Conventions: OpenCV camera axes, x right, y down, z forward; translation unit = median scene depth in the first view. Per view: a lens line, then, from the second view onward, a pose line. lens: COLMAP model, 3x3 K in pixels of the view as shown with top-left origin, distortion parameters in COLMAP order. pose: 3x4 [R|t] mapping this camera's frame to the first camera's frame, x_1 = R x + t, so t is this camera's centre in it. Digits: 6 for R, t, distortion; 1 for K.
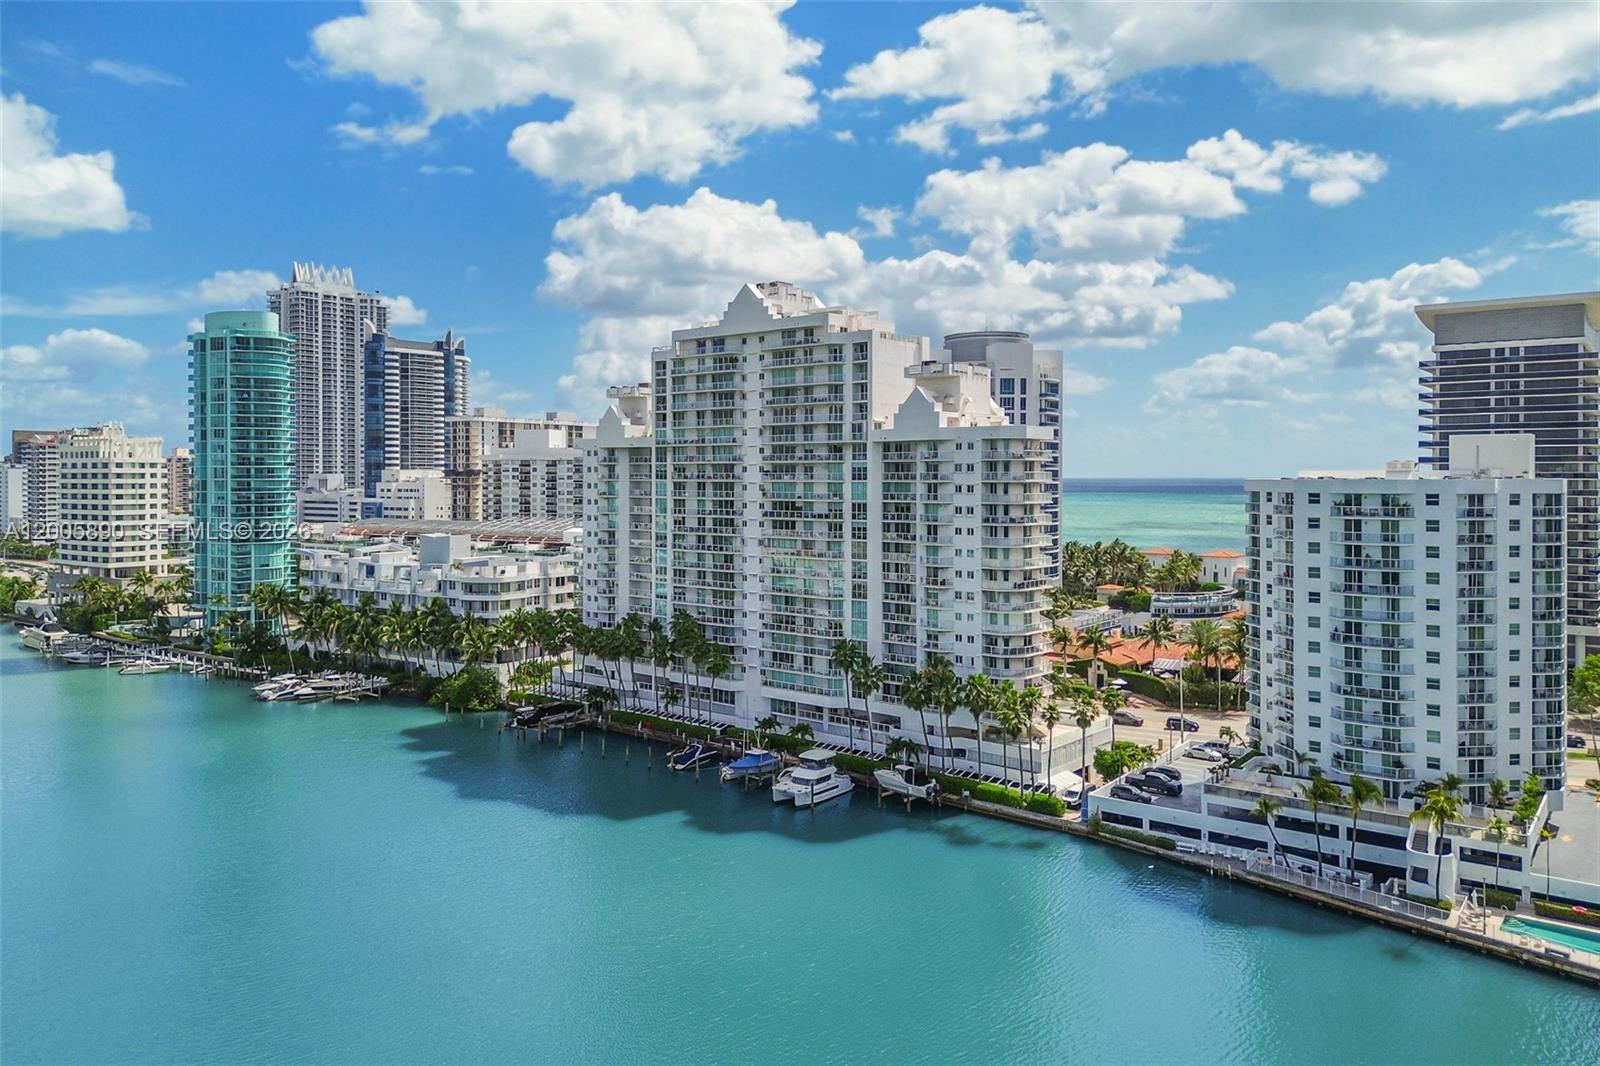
lens RADIAL K [[1132.6, 0, 800.2], [0, 1132.6, 484.6], [0, 0, 1]] dist [-0.001347, 0.000700]
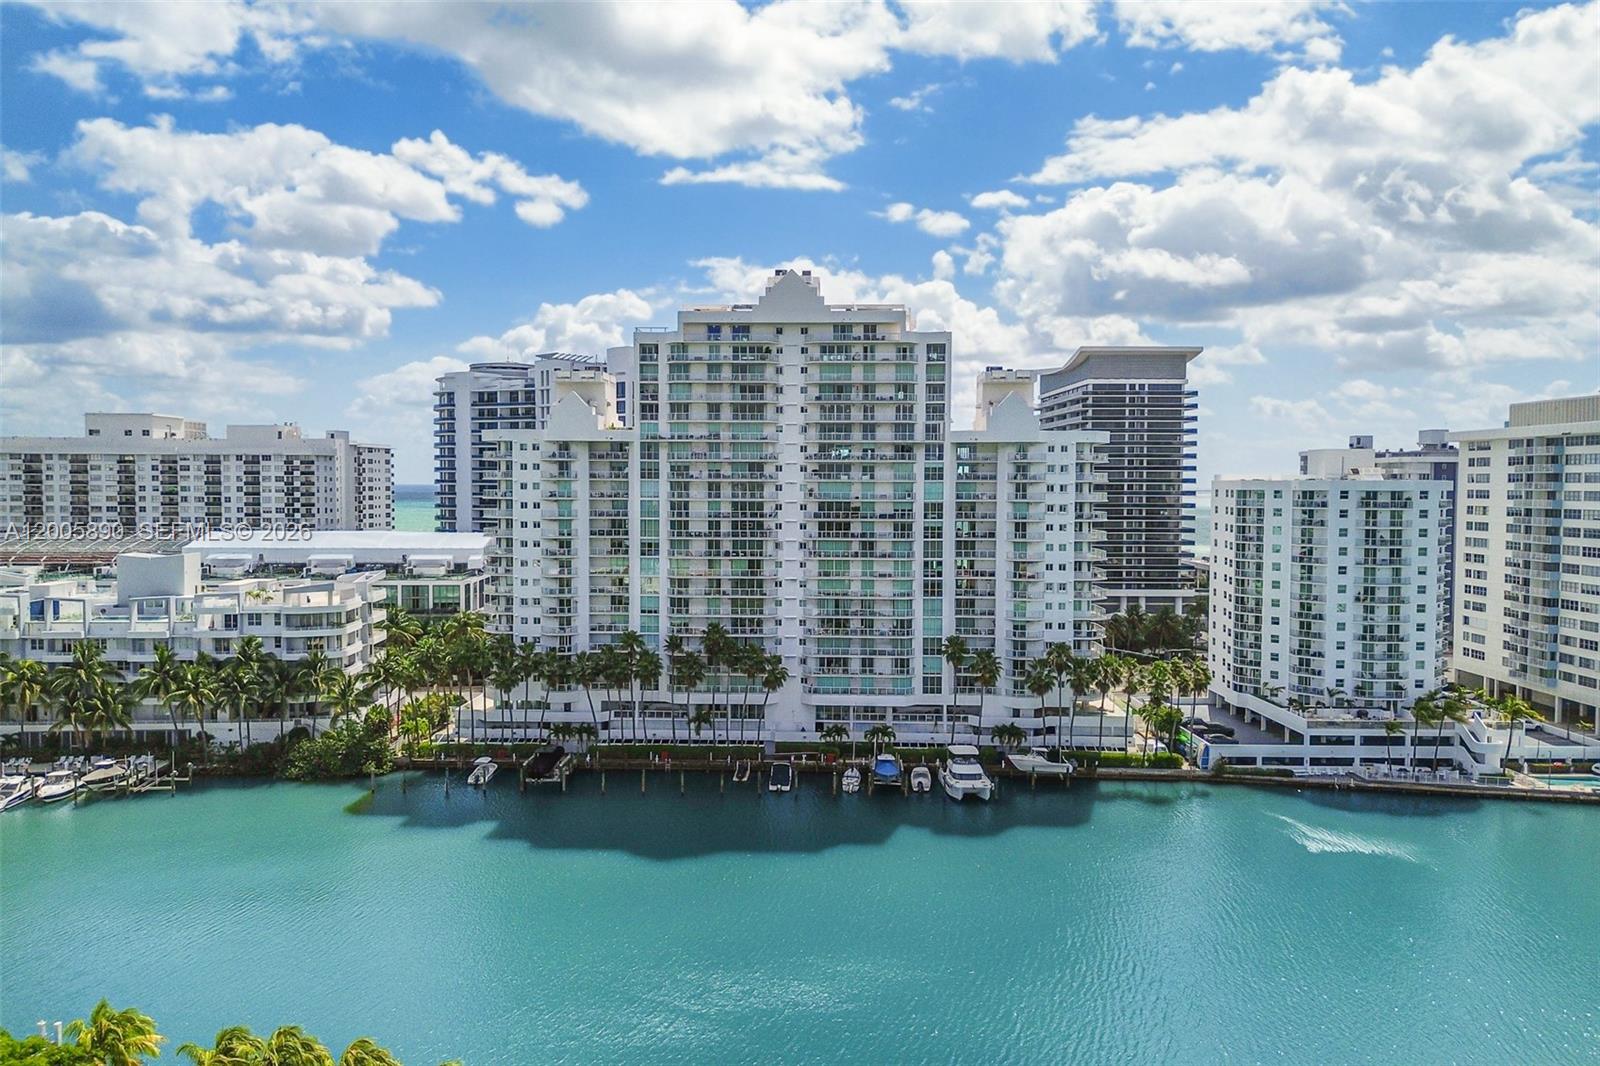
lens RADIAL K [[1117.5, 0, 800.0], [0, 1117.5, 533.0], [0, 0, 1]] dist [0.001199, -0.002113]
pose [[0.799512, -0.026645, 0.600059, -0.640512], [0.001055, 0.999076, 0.042958, 0.000211], [-0.600649, -0.033712, 0.798801, 0.267382]]
